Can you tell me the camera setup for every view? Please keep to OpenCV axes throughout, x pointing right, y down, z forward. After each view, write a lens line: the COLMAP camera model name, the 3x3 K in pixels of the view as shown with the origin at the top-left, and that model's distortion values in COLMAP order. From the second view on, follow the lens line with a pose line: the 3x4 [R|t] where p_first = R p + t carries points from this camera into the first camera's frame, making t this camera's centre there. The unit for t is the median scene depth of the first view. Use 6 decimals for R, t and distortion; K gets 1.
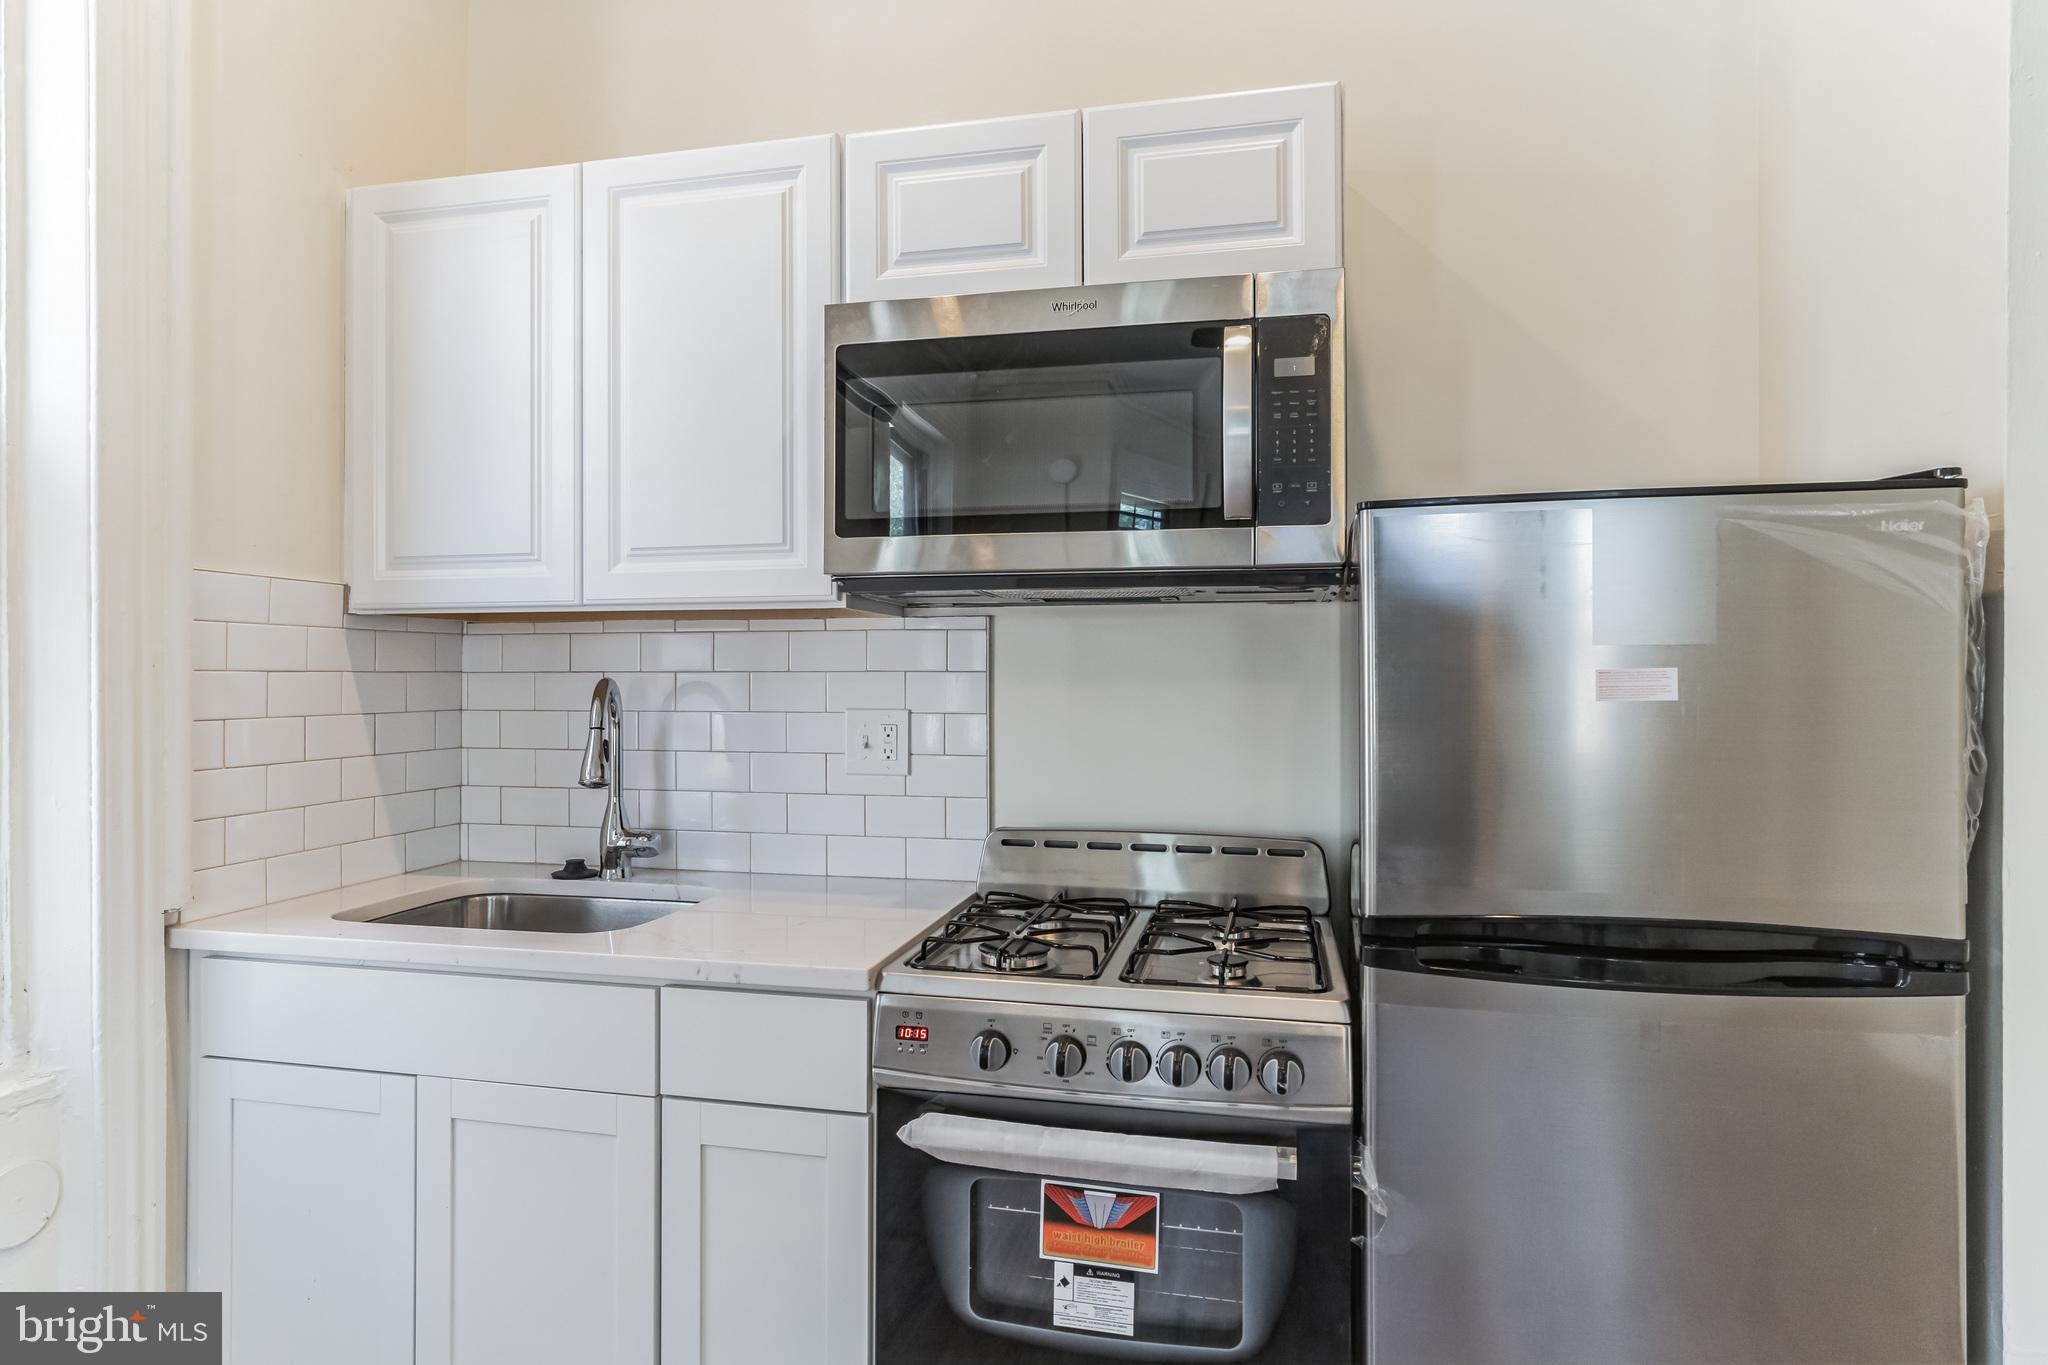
lens RADIAL K [[1138.1, 0, 1008.5], [0, 1138.1, 680.9], [0, 0, 1]] dist [-0.002138, 0.001189]
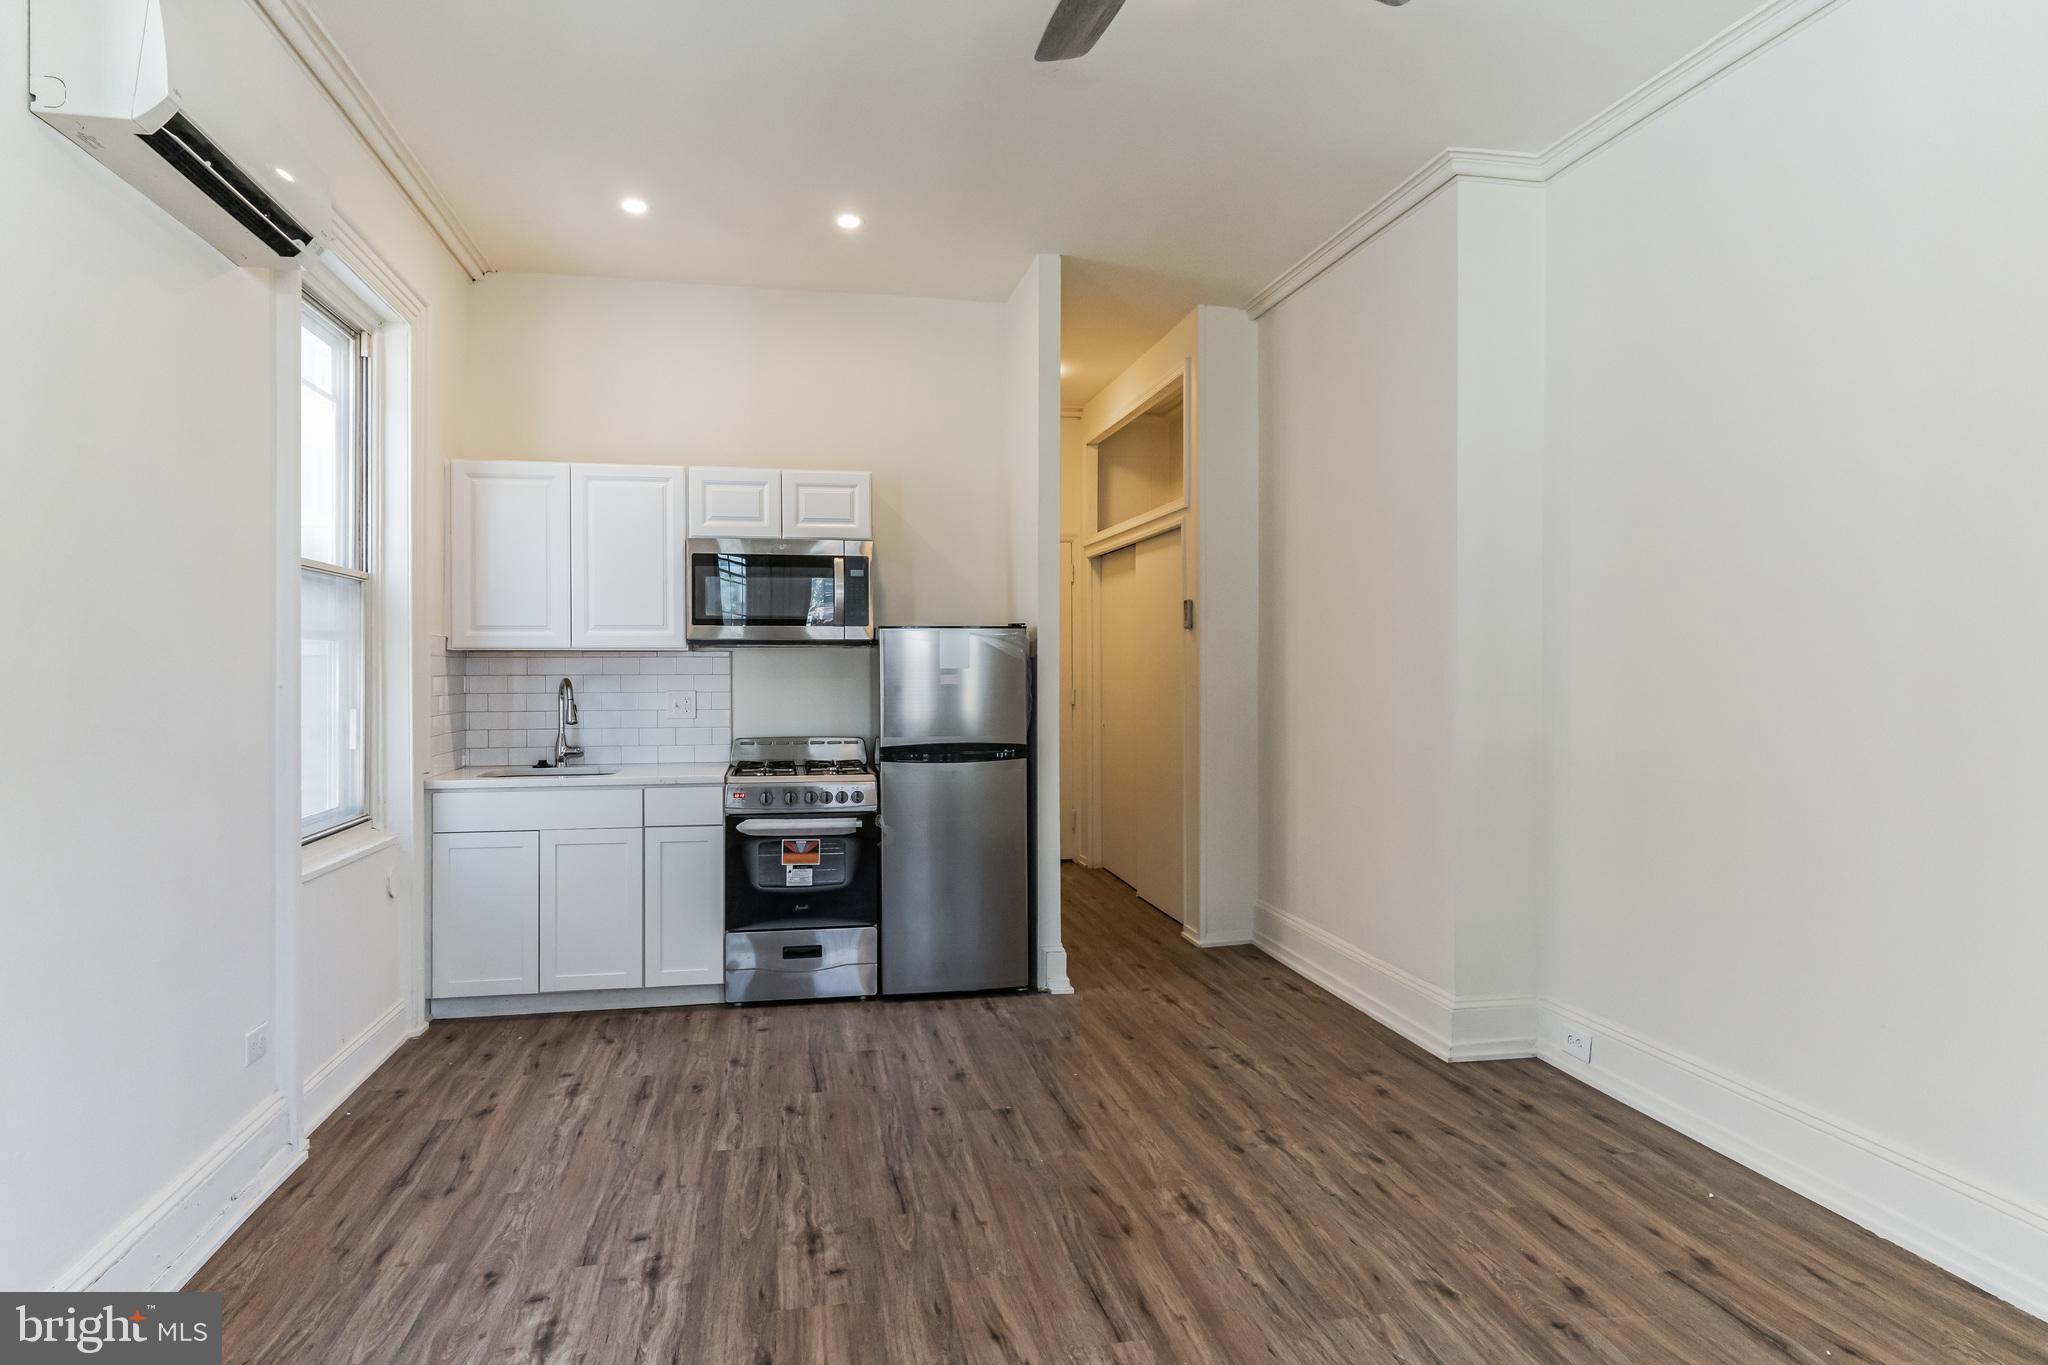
lens RADIAL K [[1138.1, 0, 984.8], [0, 1138.1, 673.5], [0, 0, 1]] dist [-0.002138, 0.001189]
pose [[0.924024, -0.008355, 0.382243, -0.541358], [0.004750, 0.999935, 0.010373, -0.038621], [-0.382304, -0.007769, 0.924004, -1.751296]]
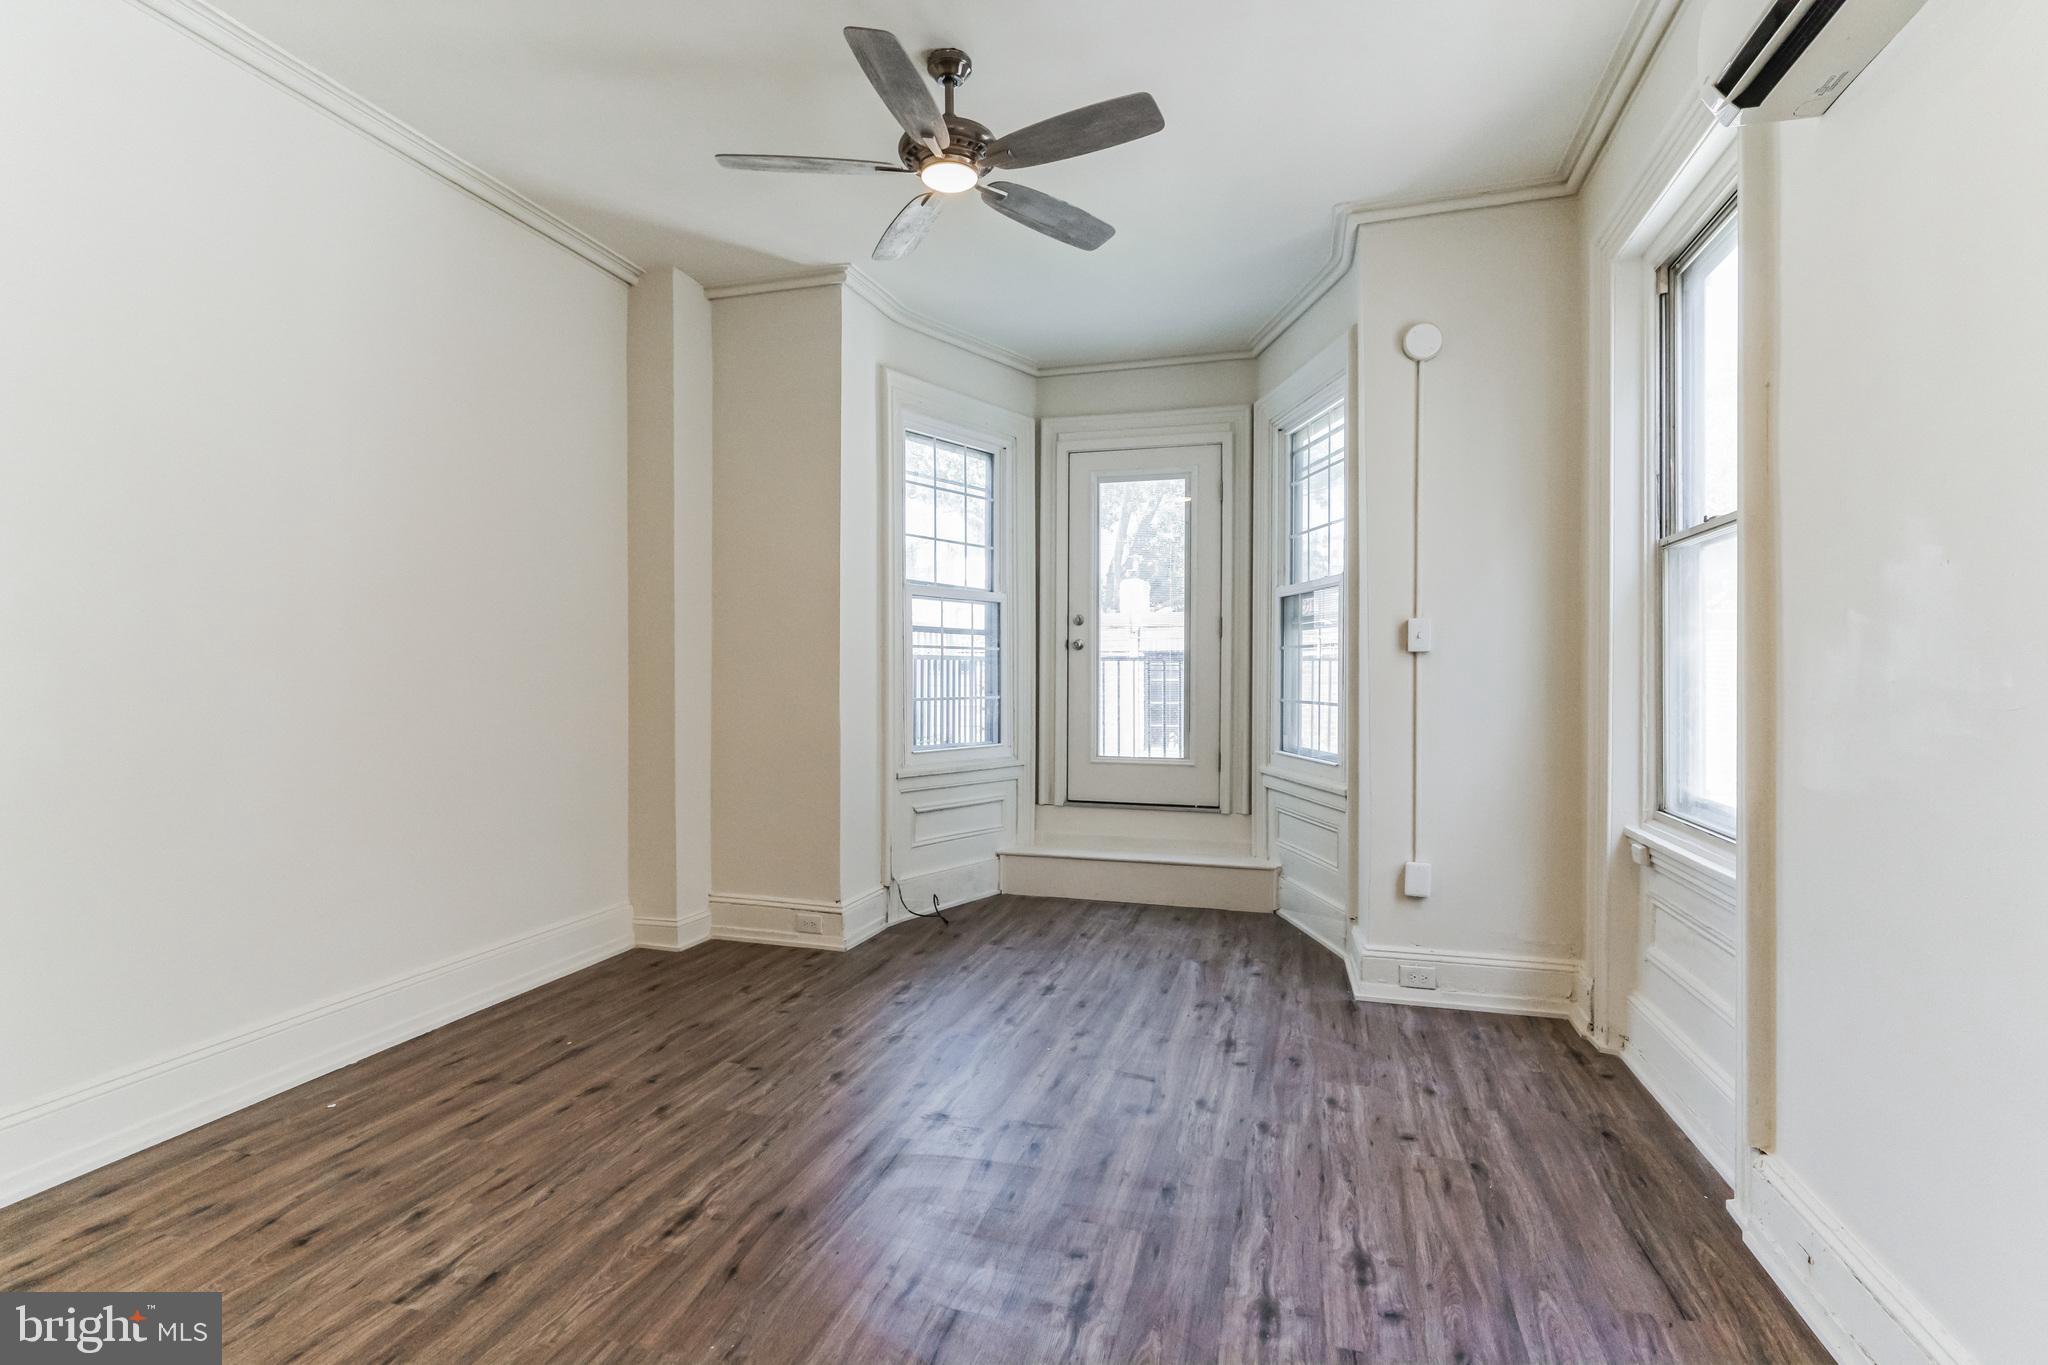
lens RADIAL K [[971.8, 0, 1034.1], [0, 971.8, 677.3], [0, 0, 1]] dist [0.004022, -0.000313]
pose [[-0.997812, -0.005797, 0.065862, -0.188301], [-0.005120, 0.999932, 0.010435, 0.018955], [-0.065918, 0.010075, -0.997774, 0.865776]]
